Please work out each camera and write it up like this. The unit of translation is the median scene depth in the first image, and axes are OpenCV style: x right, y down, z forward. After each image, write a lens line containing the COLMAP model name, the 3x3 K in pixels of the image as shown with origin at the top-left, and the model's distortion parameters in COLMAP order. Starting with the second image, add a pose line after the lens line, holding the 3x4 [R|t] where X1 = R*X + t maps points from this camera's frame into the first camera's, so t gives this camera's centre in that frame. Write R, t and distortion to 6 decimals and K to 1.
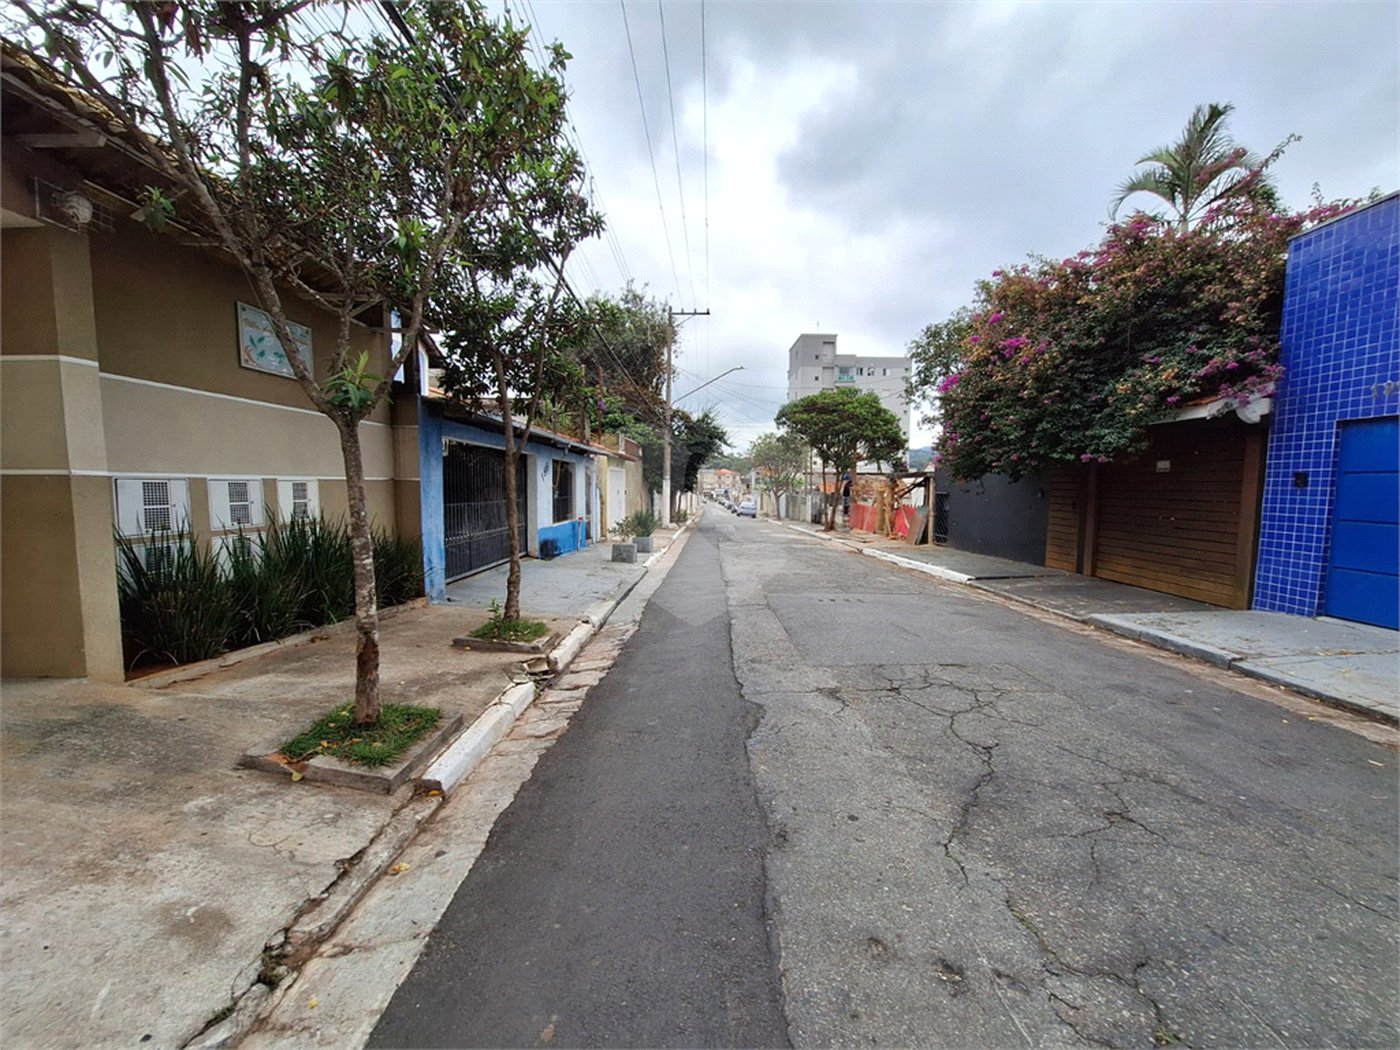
lens RADIAL K [[558.9, 0, 711.4], [0, 558.9, 529.4], [0, 0, 1]] dist [-0.000175, 0.000304]
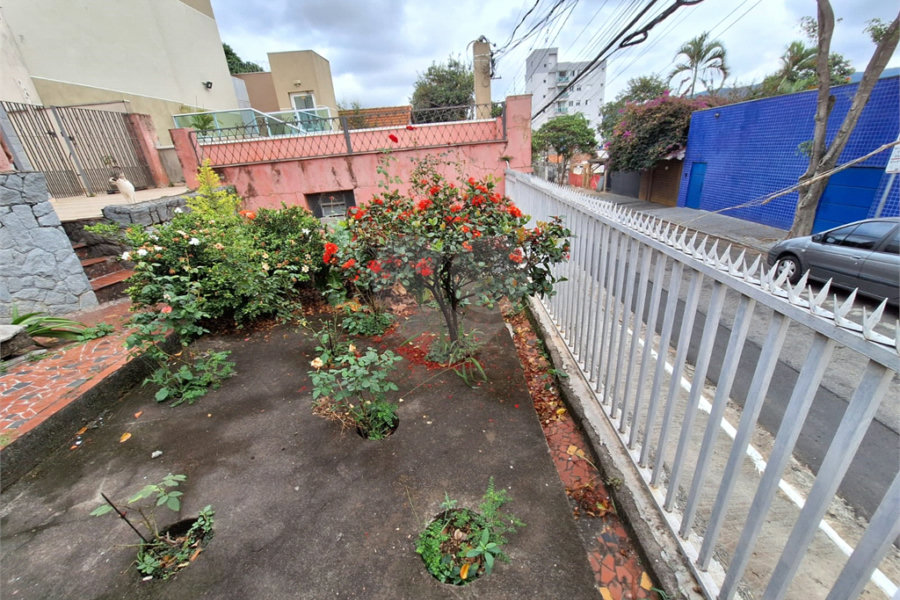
lens RADIAL K [[357.5, 0, 456.2], [0, 357.5, 303.9], [0, 0, 1]] dist [-0.001277, 0.000169]
pose [[0.996418, -0.069121, -0.048717, -0.381099], [0.081128, 0.943897, 0.320118, -0.104140], [0.023857, -0.322924, 0.946124, -1.161963]]
